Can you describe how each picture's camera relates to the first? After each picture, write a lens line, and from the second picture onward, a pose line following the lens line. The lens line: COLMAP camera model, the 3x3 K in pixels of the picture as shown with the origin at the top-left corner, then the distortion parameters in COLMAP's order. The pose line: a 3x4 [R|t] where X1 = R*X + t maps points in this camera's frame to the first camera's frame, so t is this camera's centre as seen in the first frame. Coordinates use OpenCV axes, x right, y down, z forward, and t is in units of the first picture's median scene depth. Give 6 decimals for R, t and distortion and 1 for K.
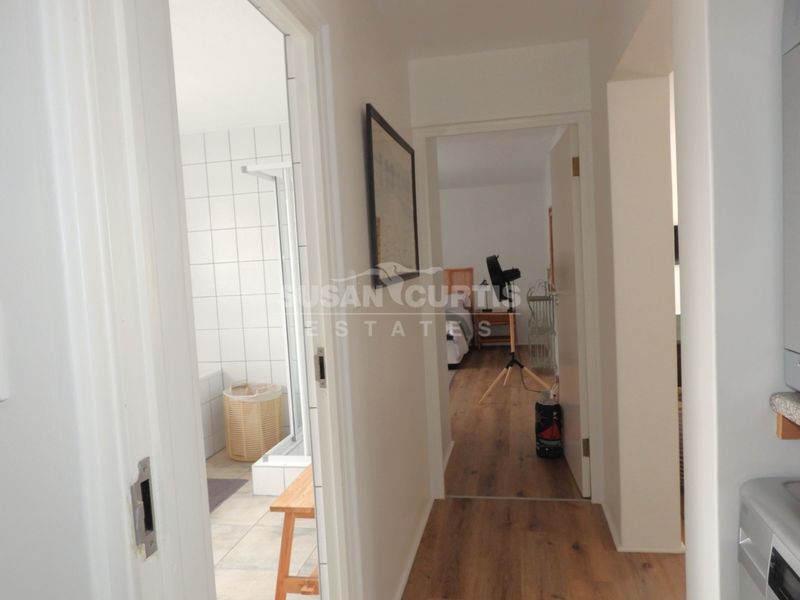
lens RADIAL K [[578.6, 0, 397.0], [0, 578.6, 302.7], [0, 0, 1]] dist [-0.004697, 0.004103]
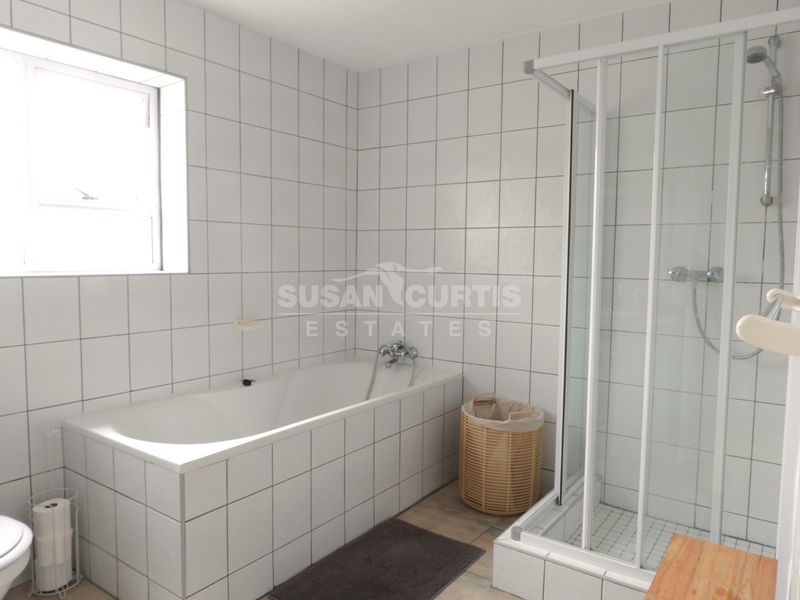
lens RADIAL K [[578.6, 0, 398.1], [0, 578.6, 300.4], [0, 0, 1]] dist [-0.004697, 0.004103]
pose [[0.910572, 0.096067, -0.402032, -0.099796], [-0.091840, 0.995327, 0.029827, 0.009764], [0.403019, 0.009763, 0.915139, 0.321195]]
